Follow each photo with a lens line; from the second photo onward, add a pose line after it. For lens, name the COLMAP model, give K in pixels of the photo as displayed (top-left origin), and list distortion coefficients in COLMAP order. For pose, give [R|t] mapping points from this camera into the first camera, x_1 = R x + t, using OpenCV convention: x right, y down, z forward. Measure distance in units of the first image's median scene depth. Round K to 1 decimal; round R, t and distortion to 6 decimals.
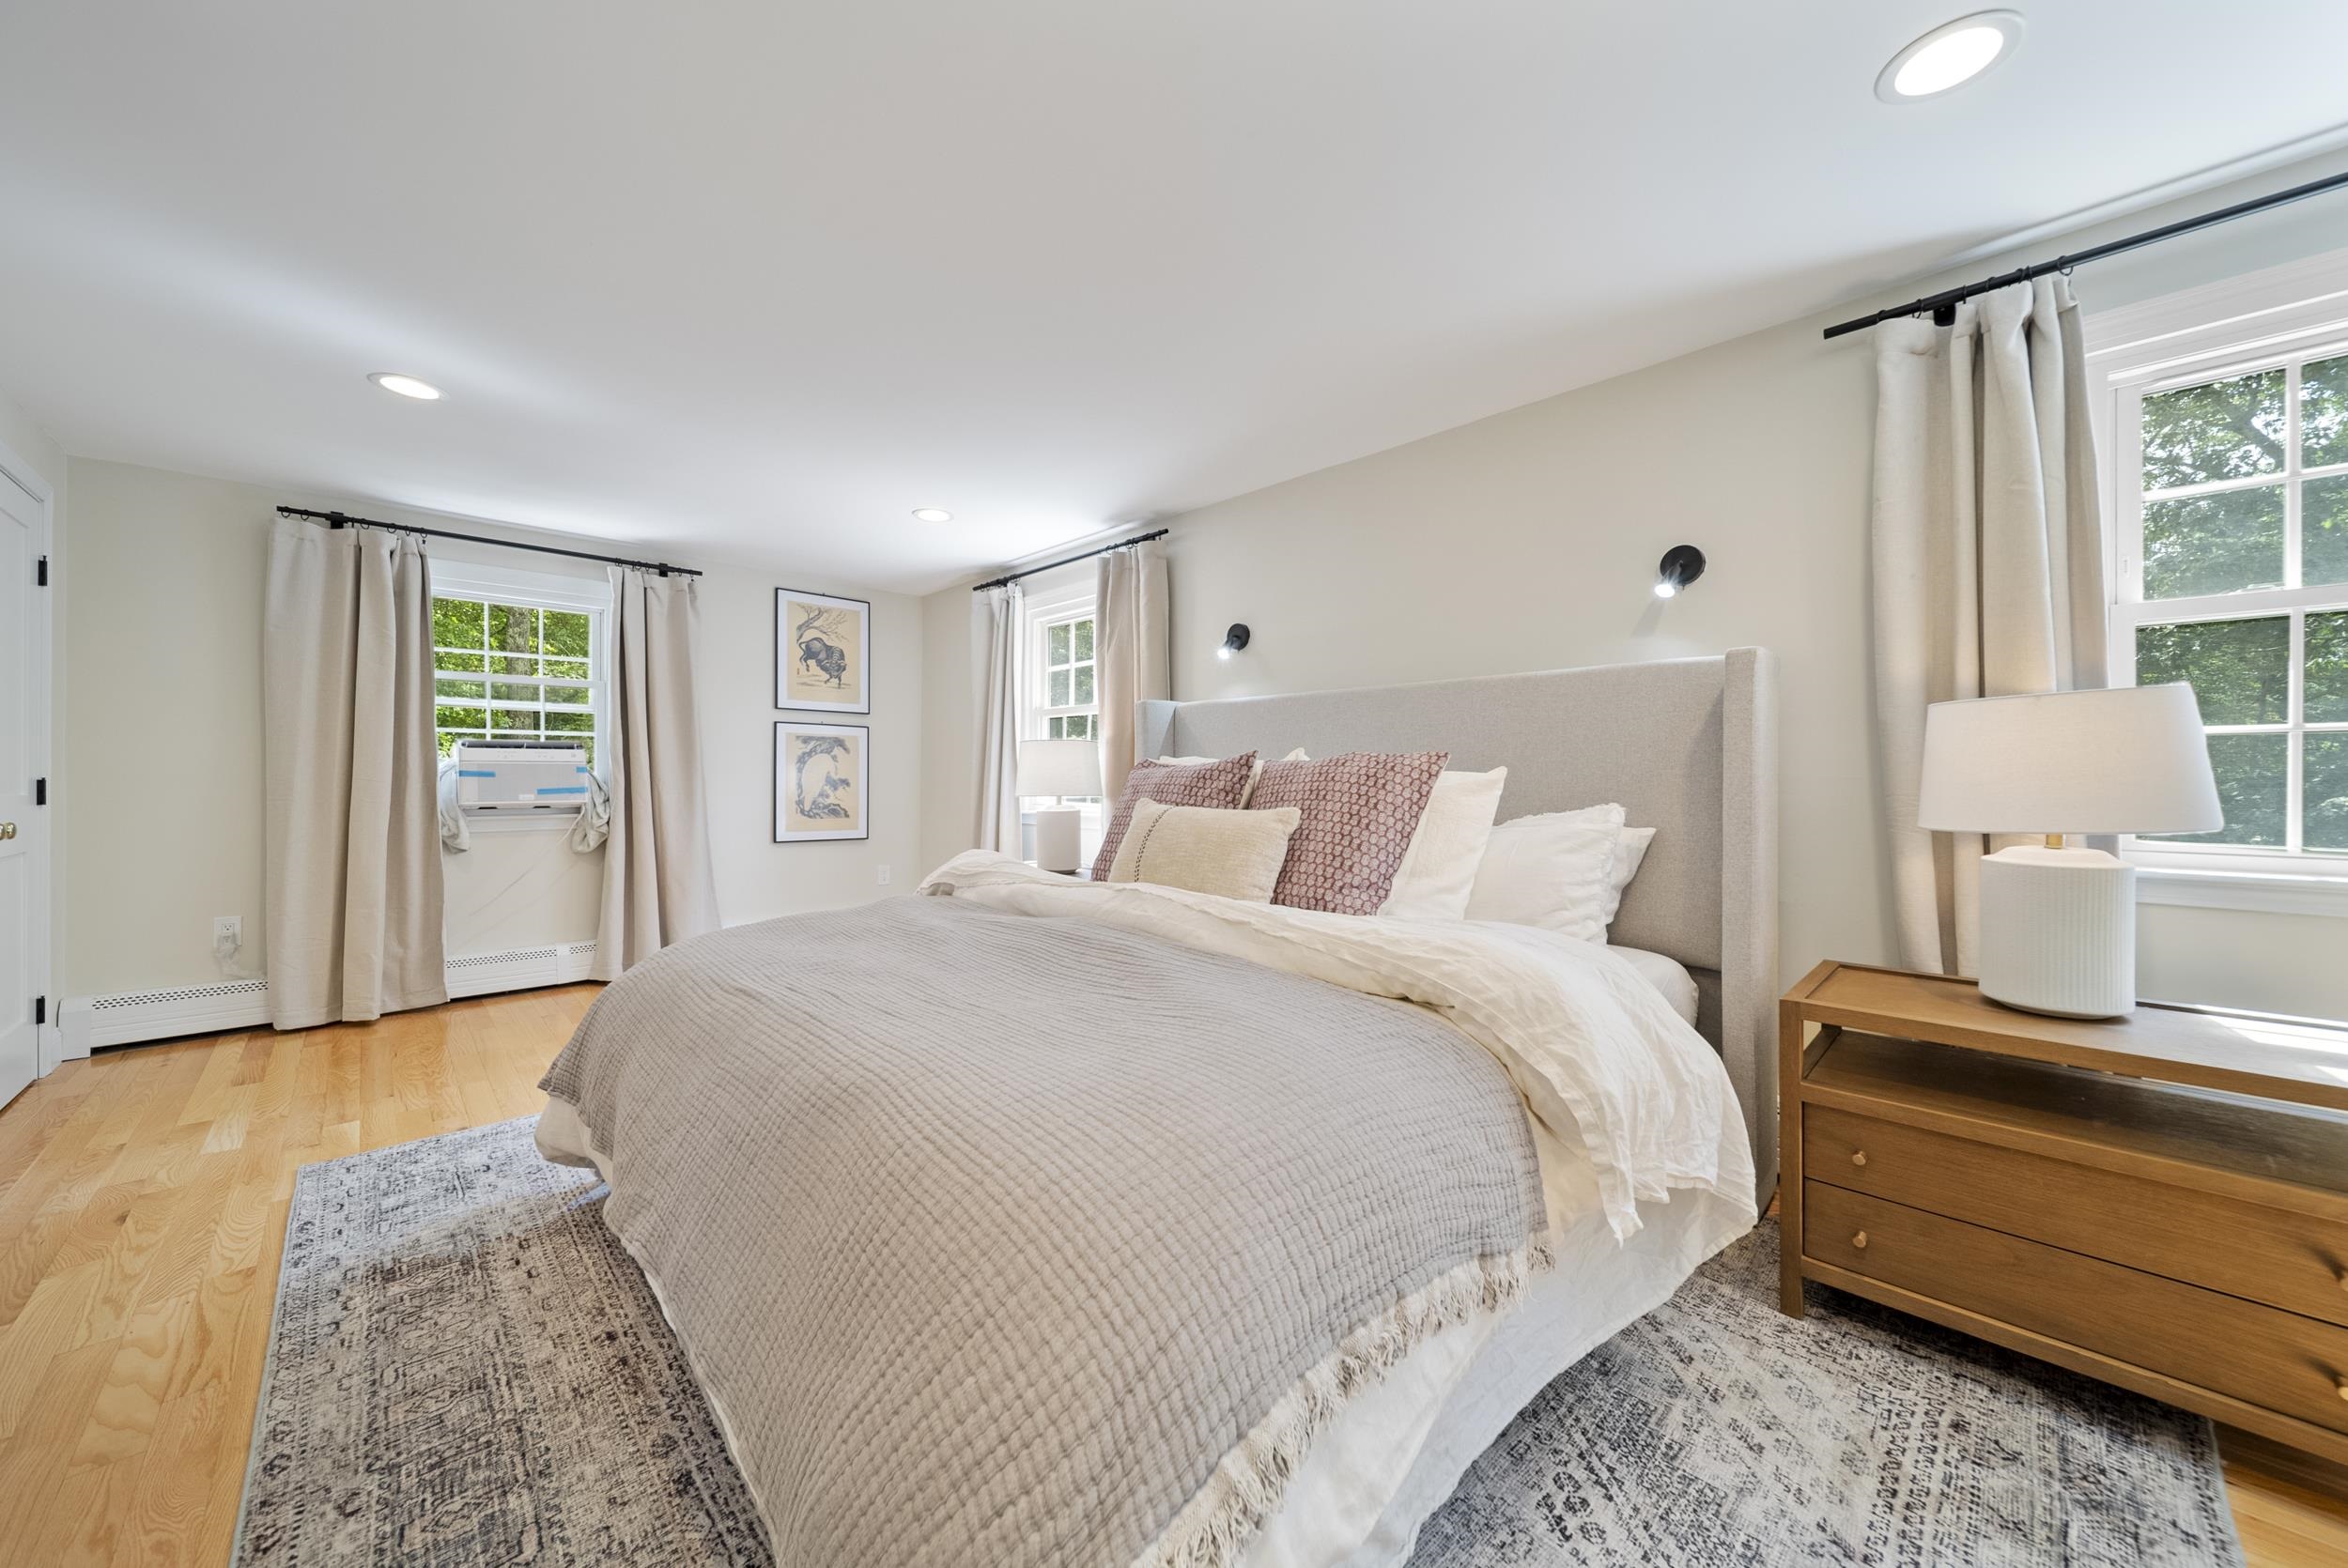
lens RADIAL K [[837.9, 0, 1180.9], [0, 837.9, 777.9], [0, 0, 1]] dist [0.000760, -0.002303]
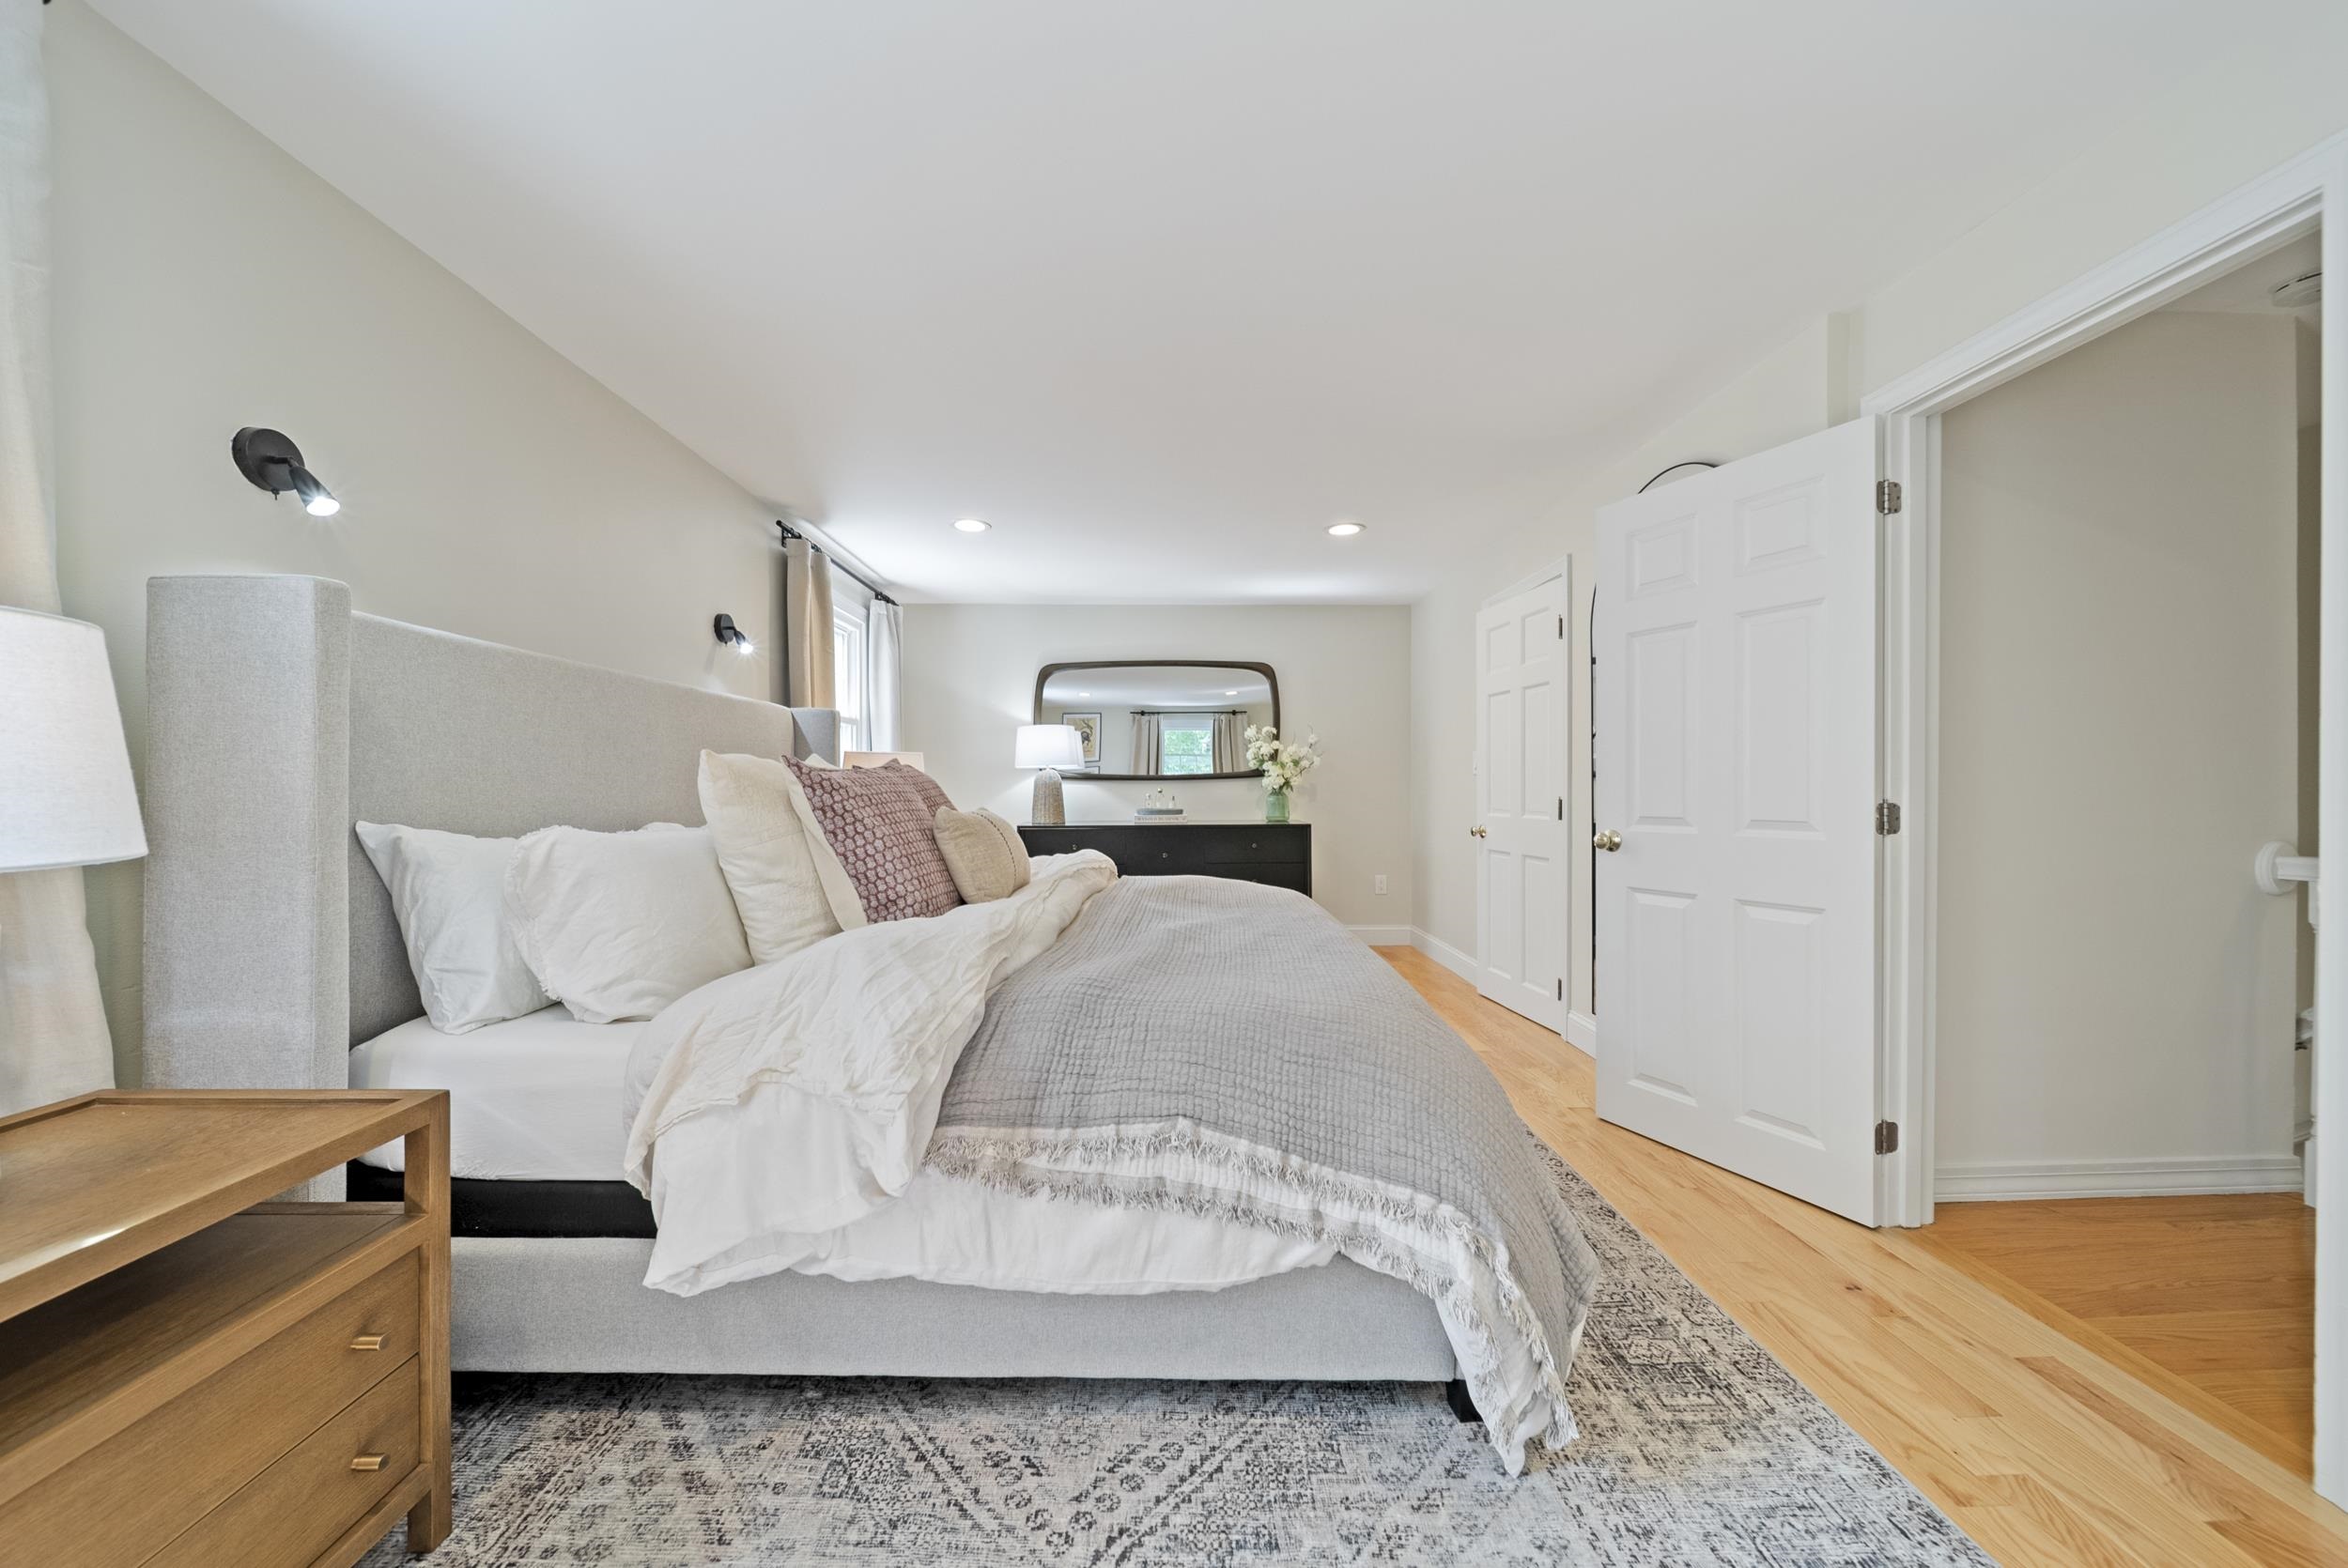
lens RADIAL K [[837.9, 0, 1180.9], [0, 837.9, 777.9], [0, 0, 1]] dist [0.000760, -0.002303]
pose [[-0.740900, -0.002278, 0.671611, -1.176114], [-0.001233, 0.999997, 0.002032, -0.005174], [-0.671614, 0.000678, -0.740901, 2.067139]]
